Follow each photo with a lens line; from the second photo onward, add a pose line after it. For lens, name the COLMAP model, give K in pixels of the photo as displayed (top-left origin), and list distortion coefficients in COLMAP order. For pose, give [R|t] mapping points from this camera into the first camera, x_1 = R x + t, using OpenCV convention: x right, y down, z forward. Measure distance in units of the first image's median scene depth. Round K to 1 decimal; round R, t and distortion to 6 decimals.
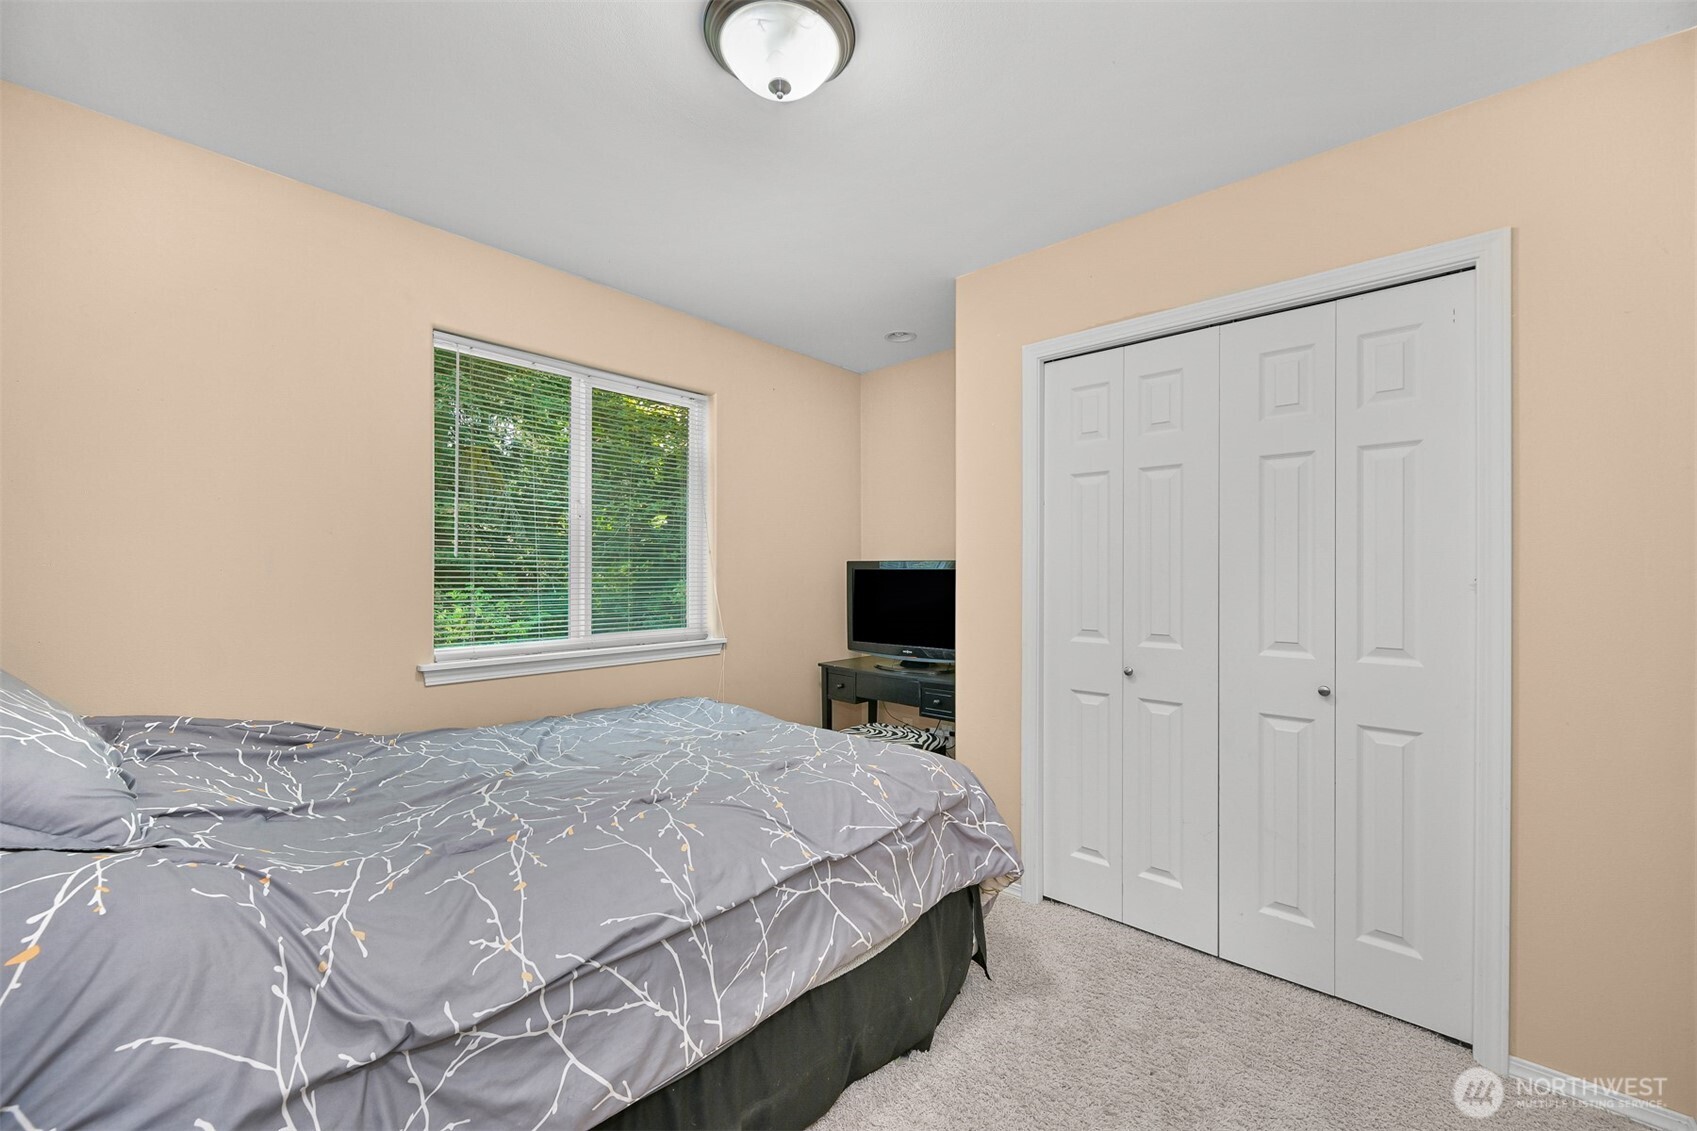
lens RADIAL K [[658.6, 0, 855.5], [0, 658.6, 582.6], [0, 0, 1]] dist [0.000073, 0.000197]
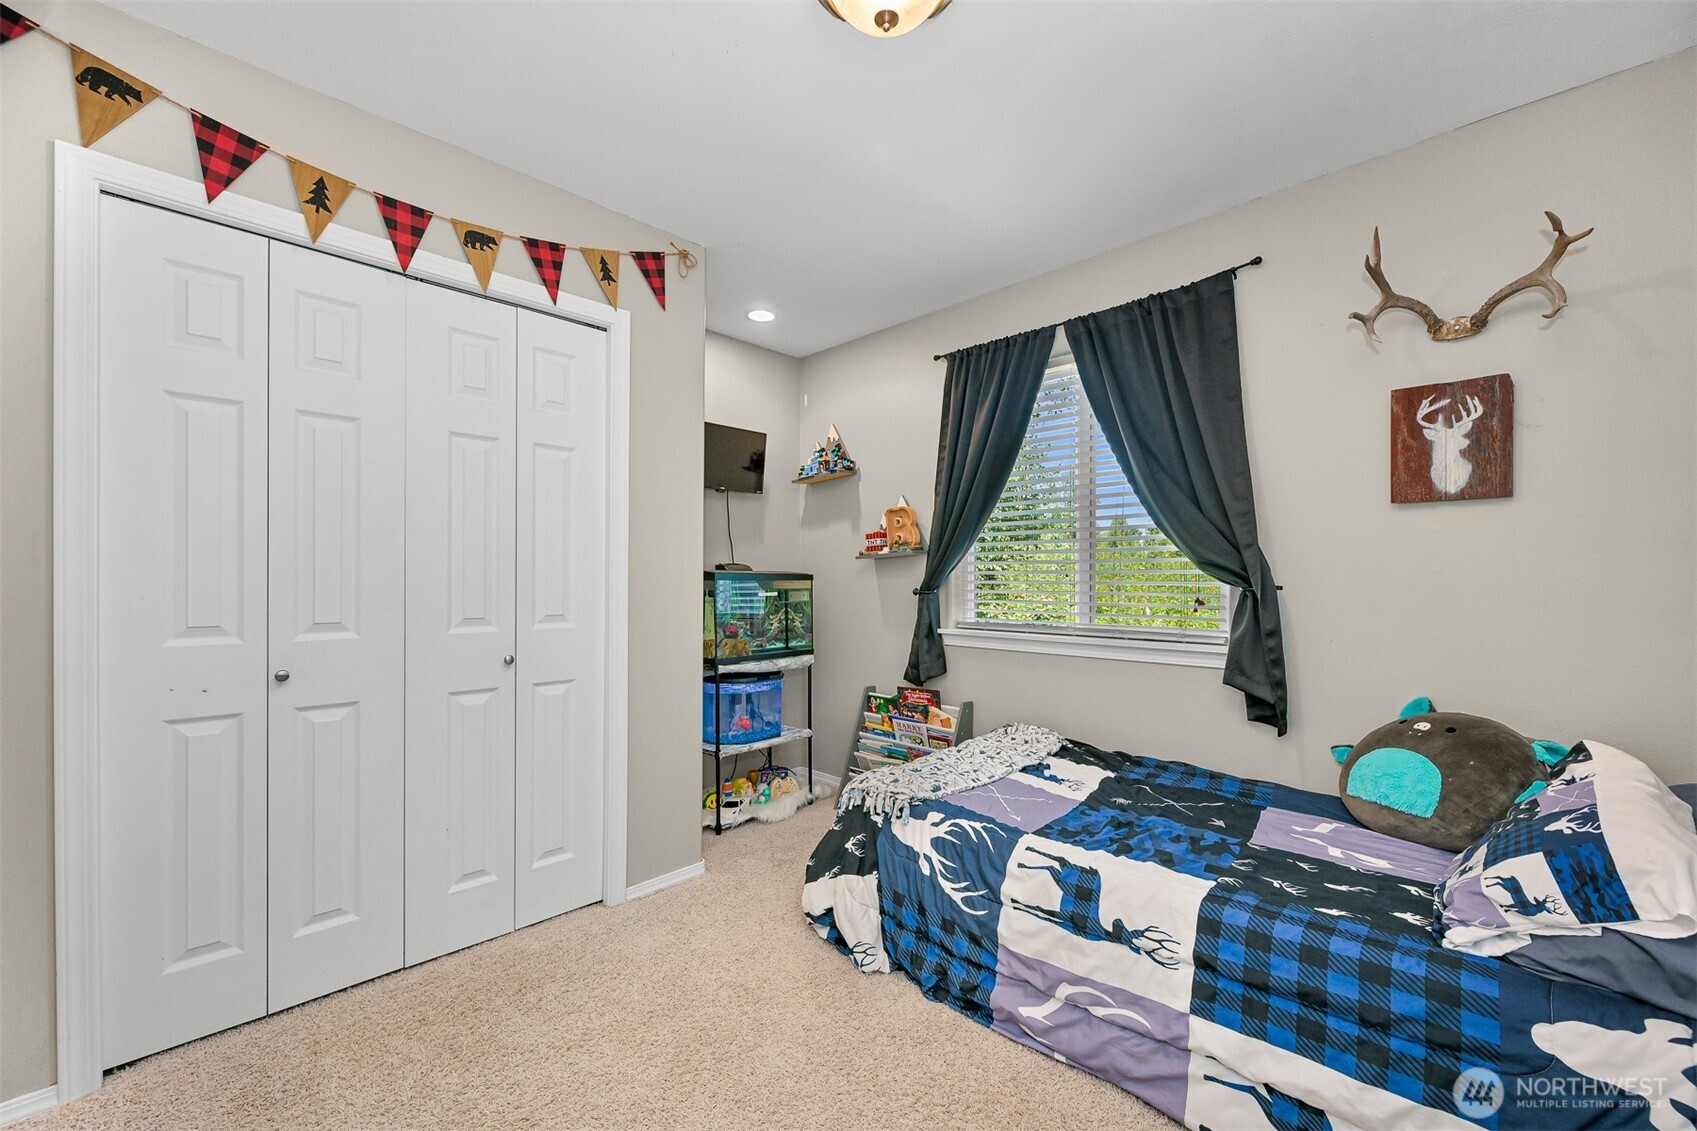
lens RADIAL K [[682.0, 0, 847.3], [0, 682.0, 571.6], [0, 0, 1]] dist [0.010561, -0.000300]
pose [[0.068405, -0.010838, 0.997599, -0.335442], [-0.013774, 0.999835, 0.011807, -0.002937], [-0.997563, -0.014549, 0.068245, 0.309522]]
